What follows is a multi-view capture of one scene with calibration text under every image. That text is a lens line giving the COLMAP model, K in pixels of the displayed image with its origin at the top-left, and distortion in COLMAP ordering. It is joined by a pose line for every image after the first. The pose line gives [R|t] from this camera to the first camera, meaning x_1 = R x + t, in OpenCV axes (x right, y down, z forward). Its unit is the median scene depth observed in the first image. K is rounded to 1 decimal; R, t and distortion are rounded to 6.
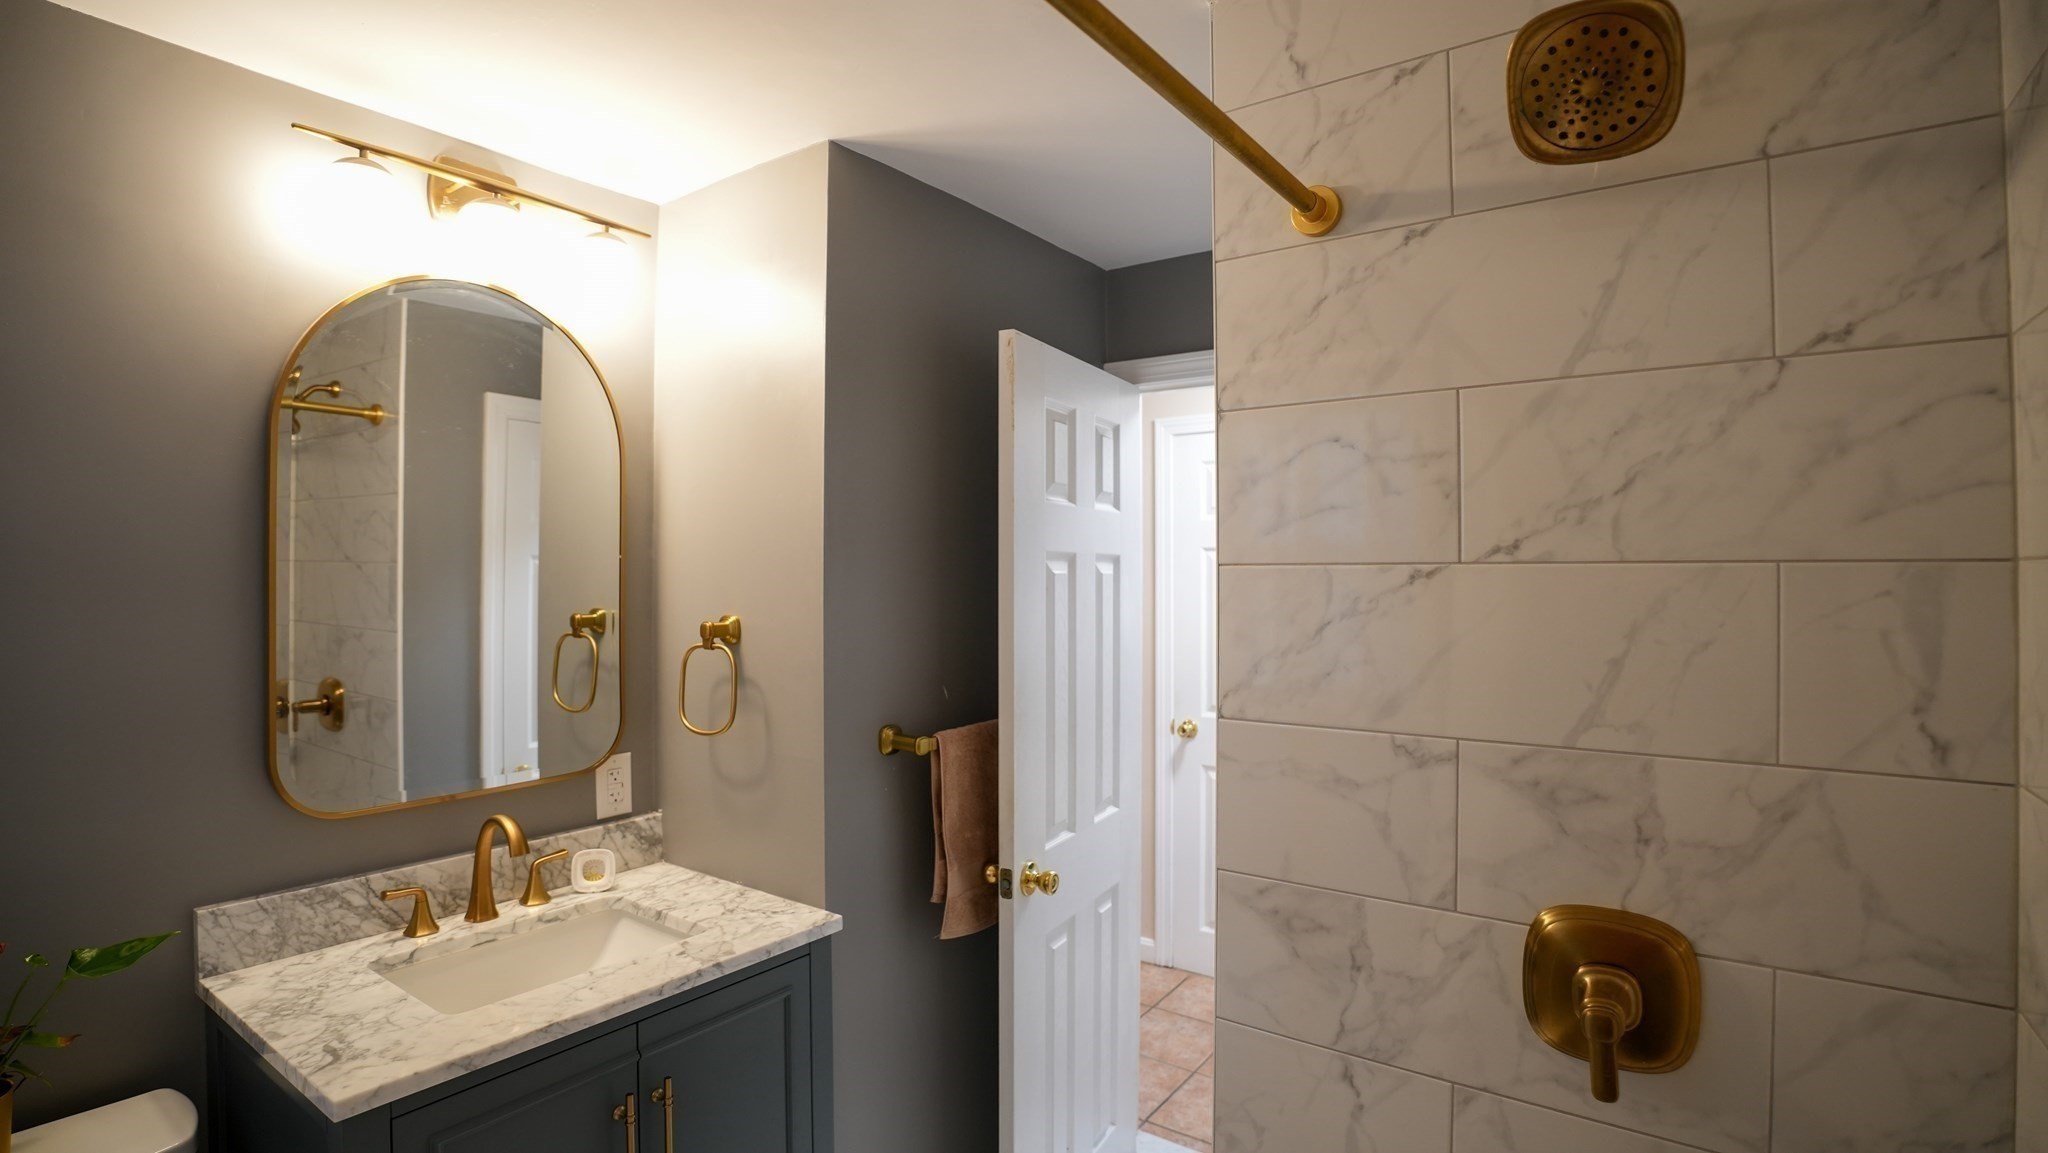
lens RADIAL K [[962.9, 0, 1030.5], [0, 962.9, 572.0], [0, 0, 1]] dist [-0.080506, 0.022684]
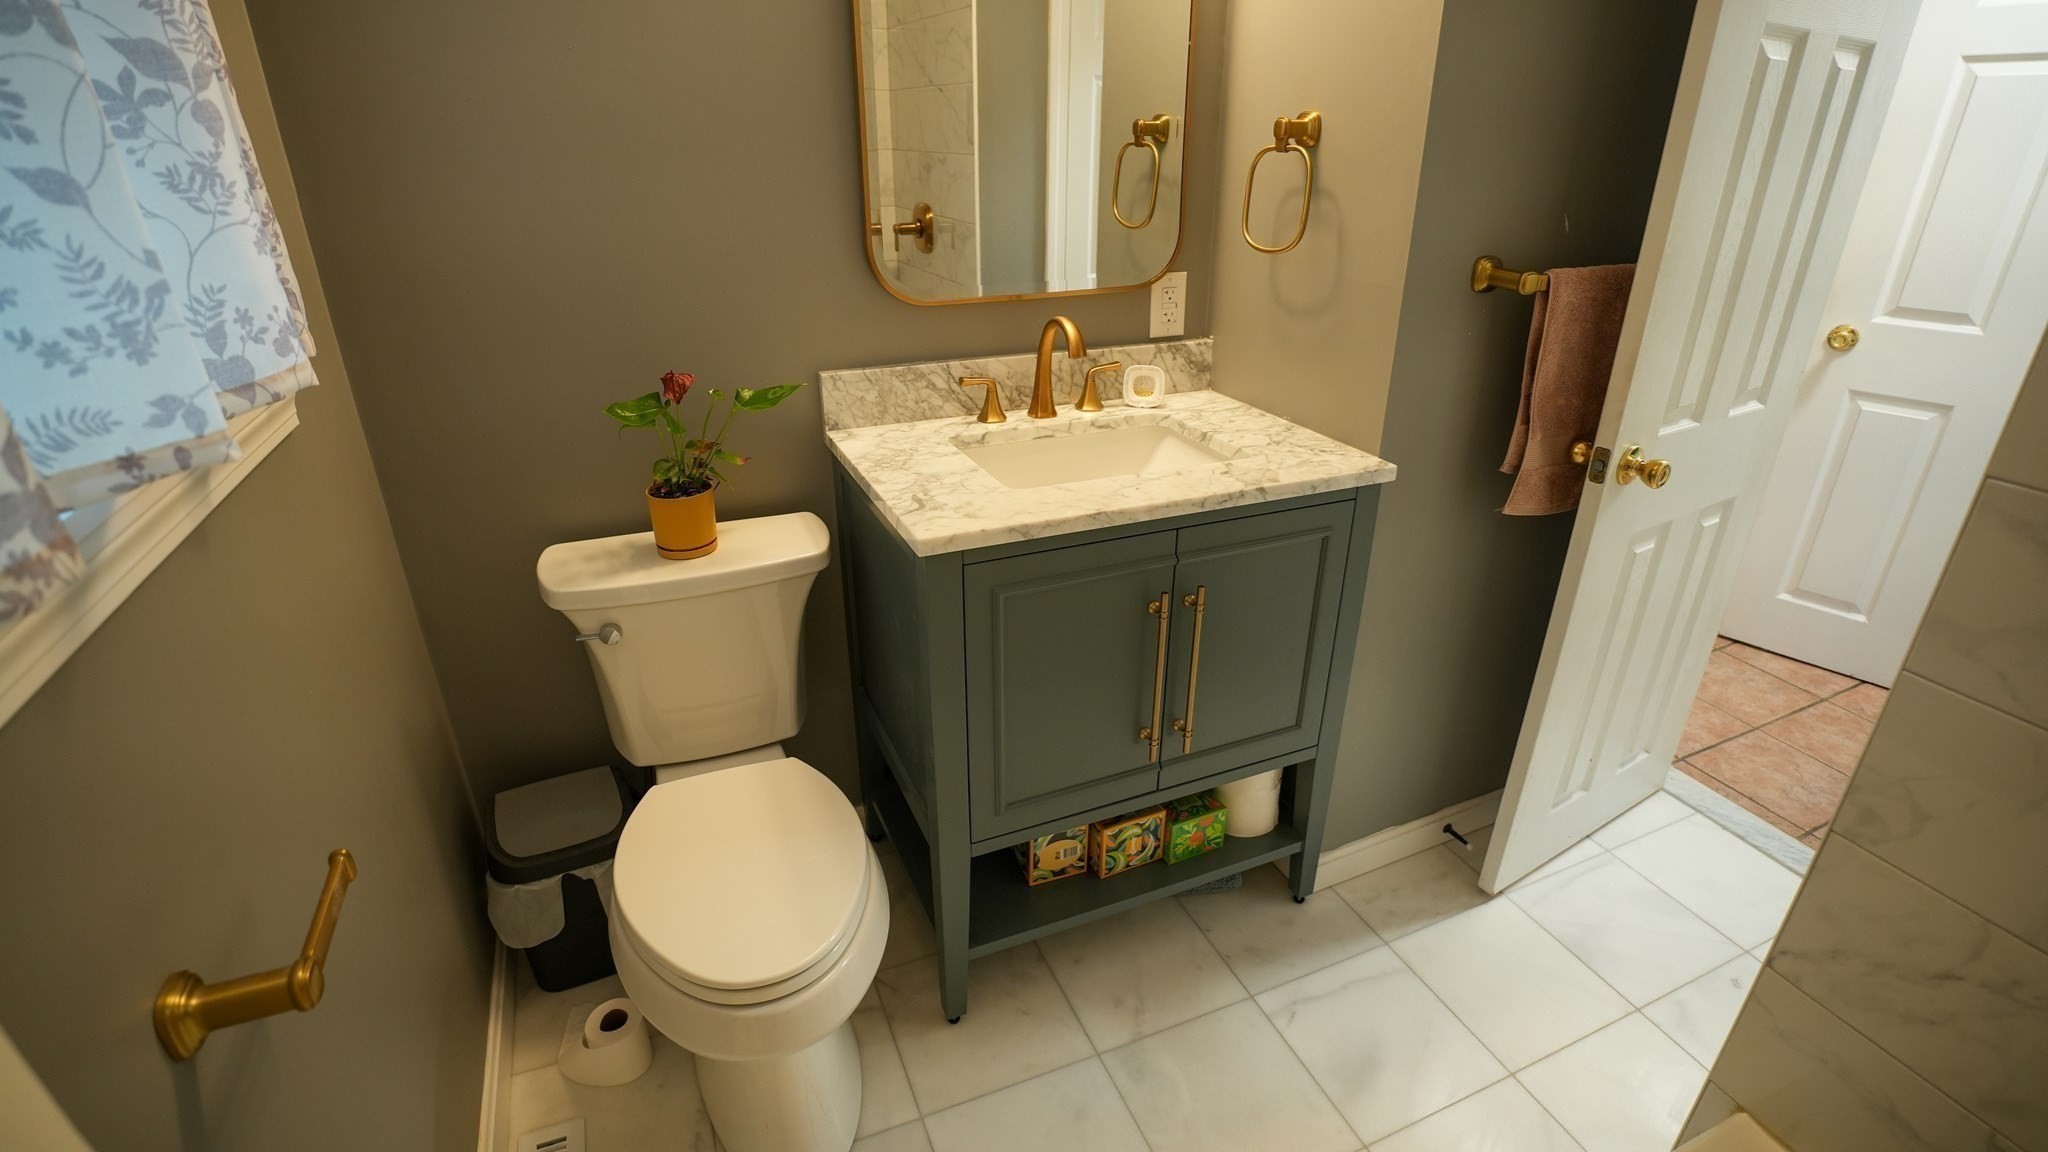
lens RADIAL K [[962.9, 0, 1030.5], [0, 962.9, 571.5], [0, 0, 1]] dist [-0.080506, 0.022684]
pose [[0.854543, 0.219829, -0.470565, -0.044845], [0.000994, 0.905318, 0.424734, 0.063068], [0.519380, -0.363421, 0.773414, 0.077660]]
